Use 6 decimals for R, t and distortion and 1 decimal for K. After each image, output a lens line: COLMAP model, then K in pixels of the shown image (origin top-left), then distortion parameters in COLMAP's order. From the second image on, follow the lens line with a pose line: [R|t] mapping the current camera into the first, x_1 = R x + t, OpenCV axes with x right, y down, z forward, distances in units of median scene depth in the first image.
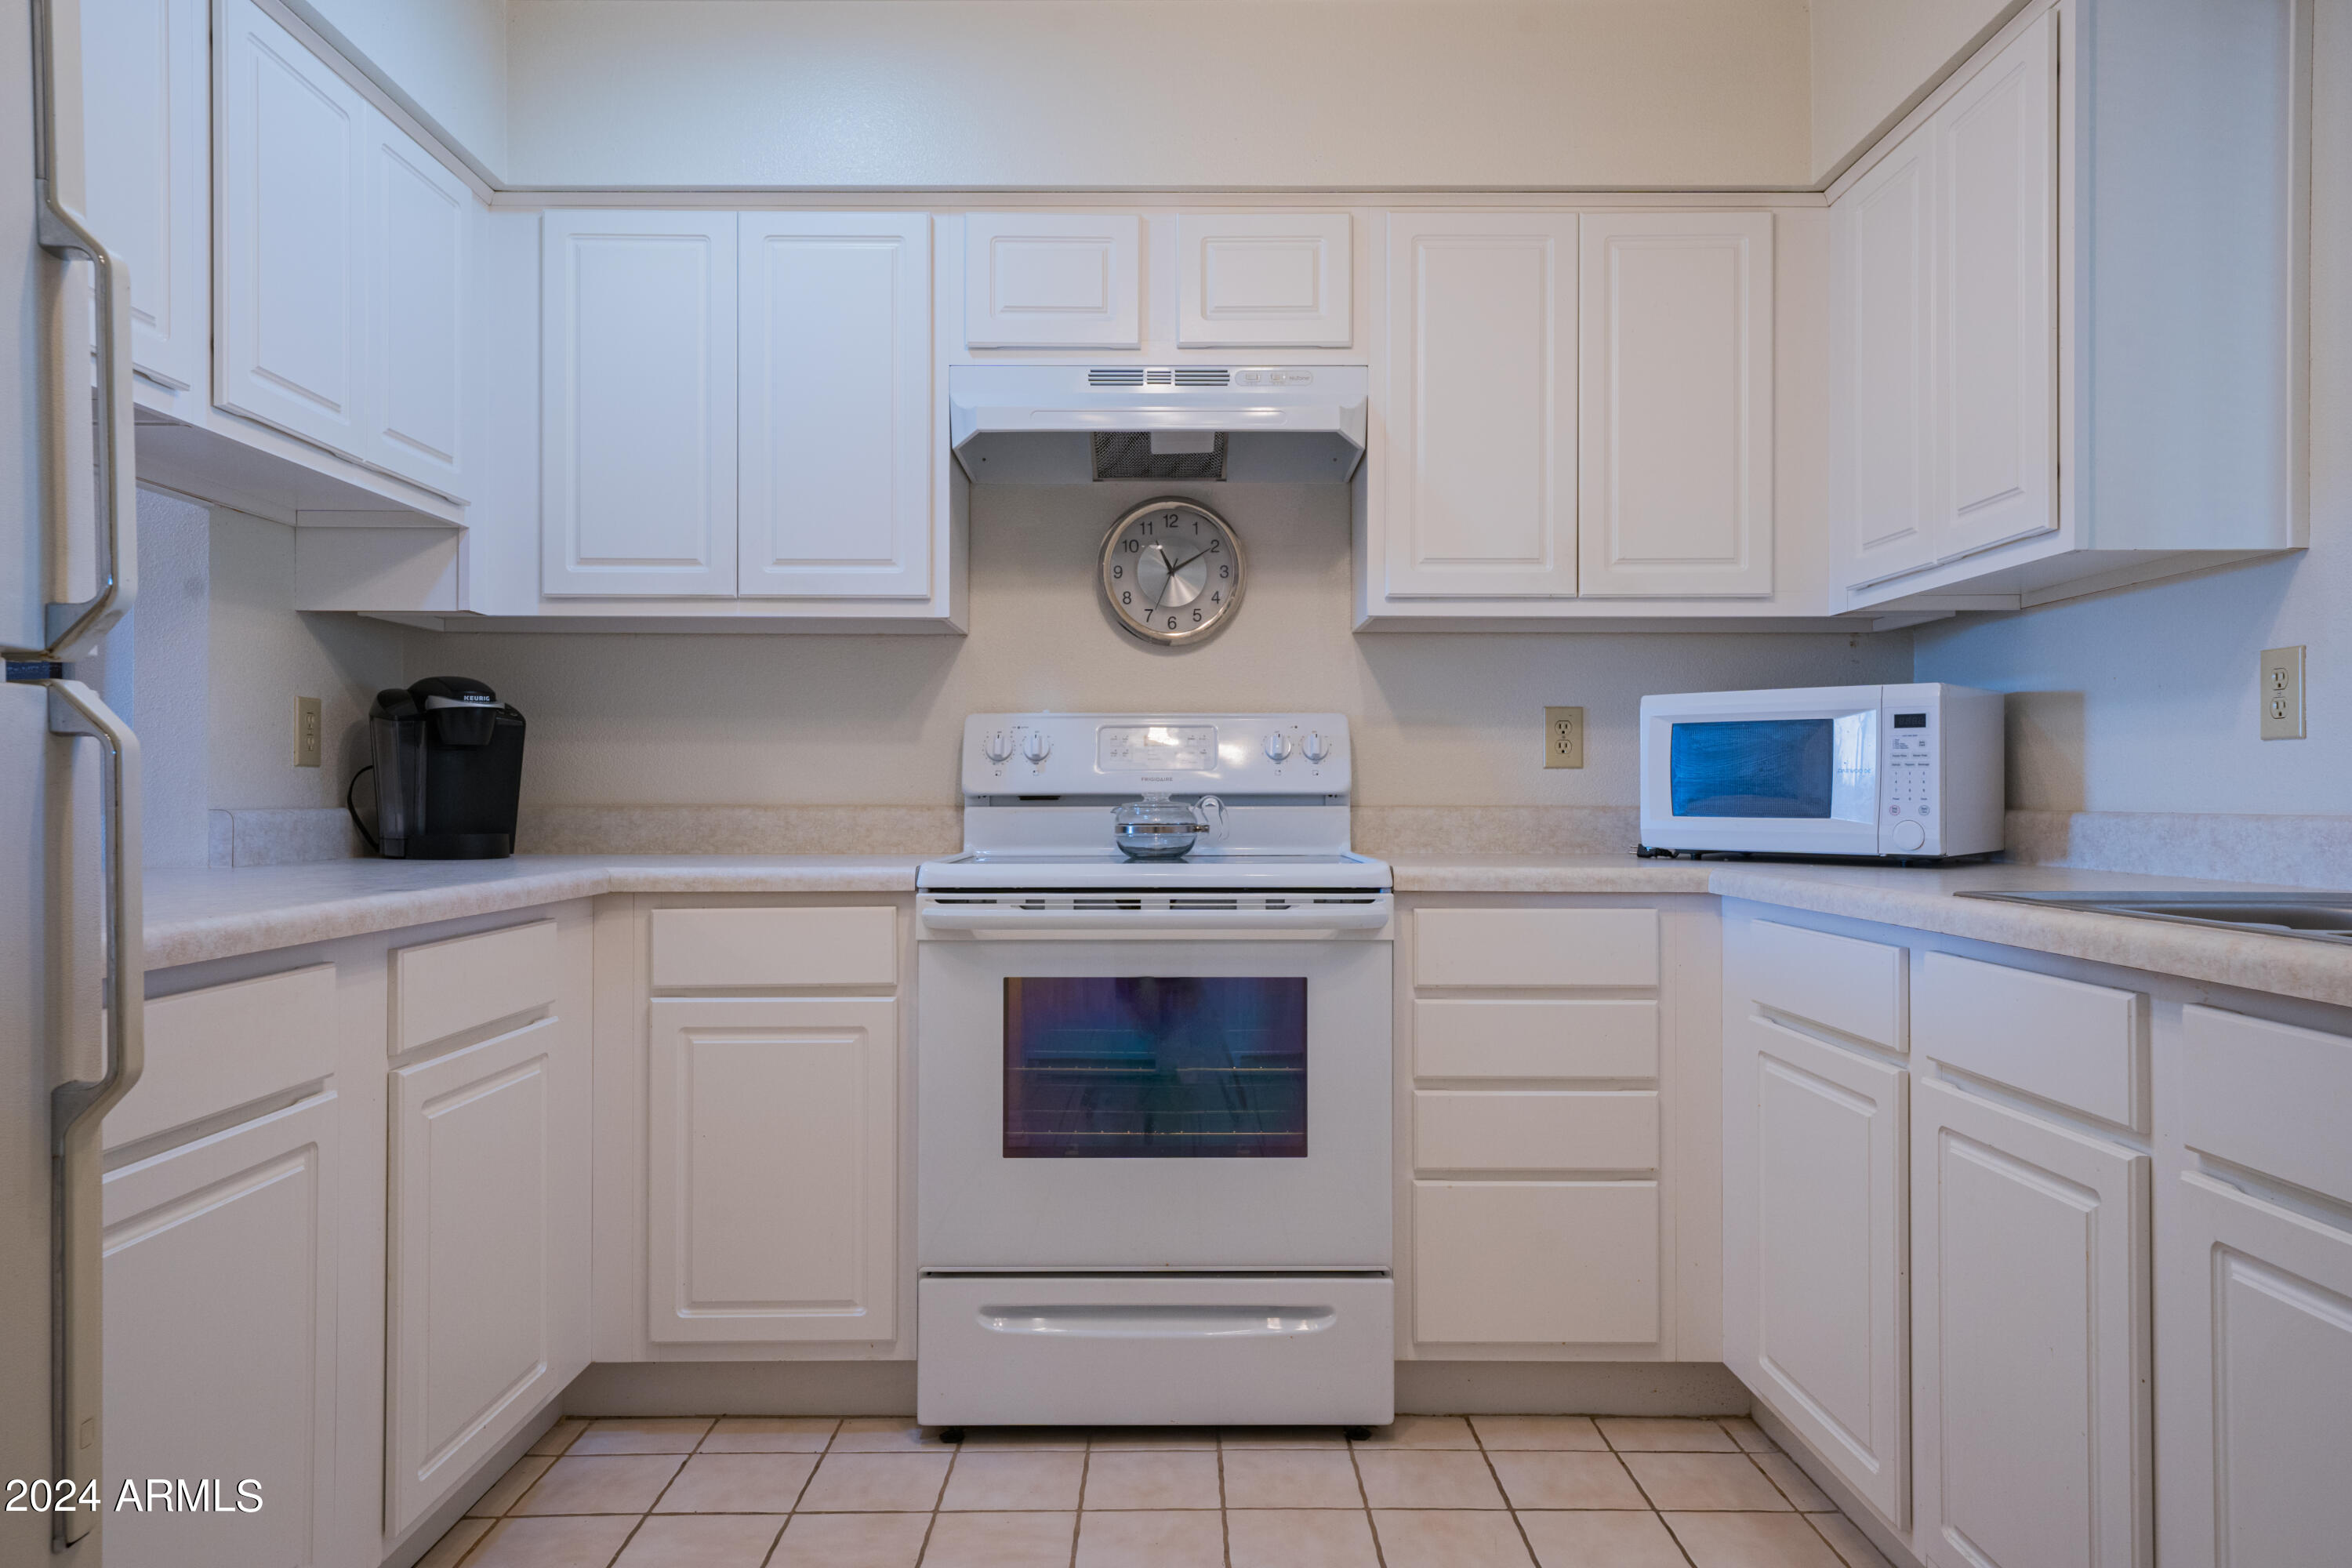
lens RADIAL K [[1564.0, 0, 1173.0], [0, 1564.0, 793.4], [0, 0, 1]] dist [0.023543, 0.002725]
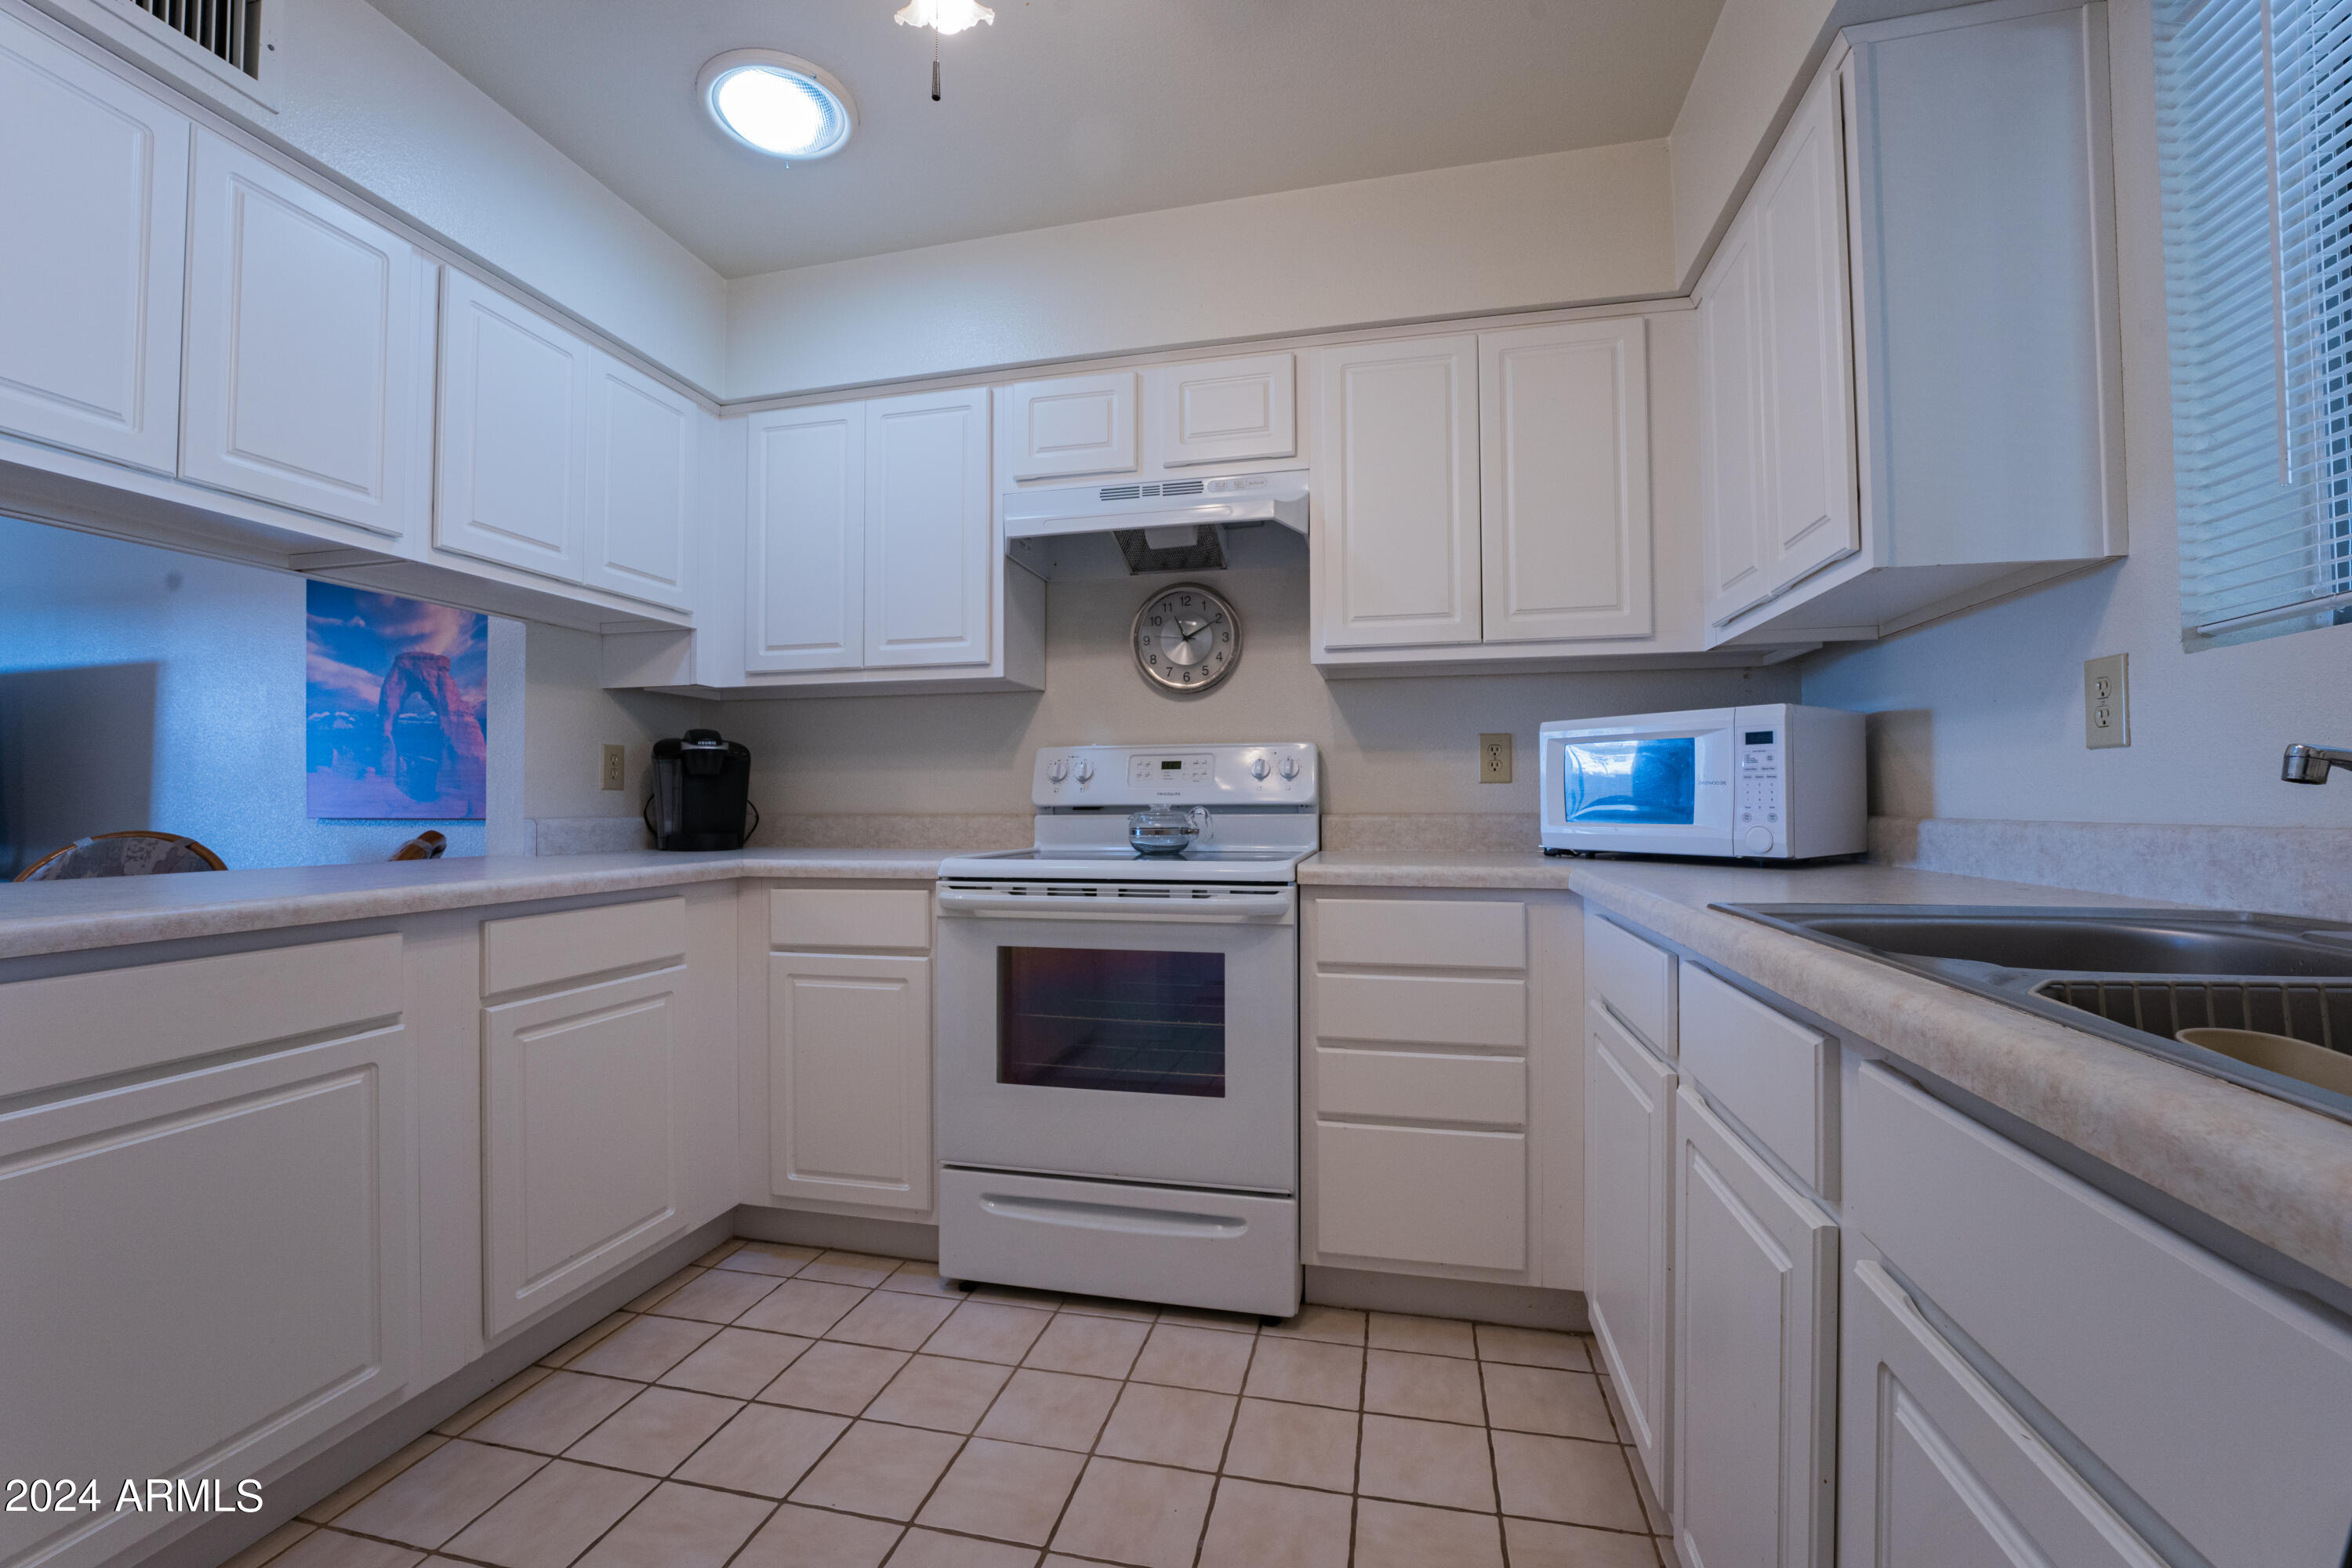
lens RADIAL K [[974.8, 0, 1175.6], [0, 974.8, 792.0], [0, 0, 1]] dist [-0.031975, 0.005797]
pose [[0.972944, -0.007506, -0.230919, 0.220999], [0.005106, 0.999927, -0.010991, -0.002014], [0.230985, 0.009514, 0.972911, 0.231611]]
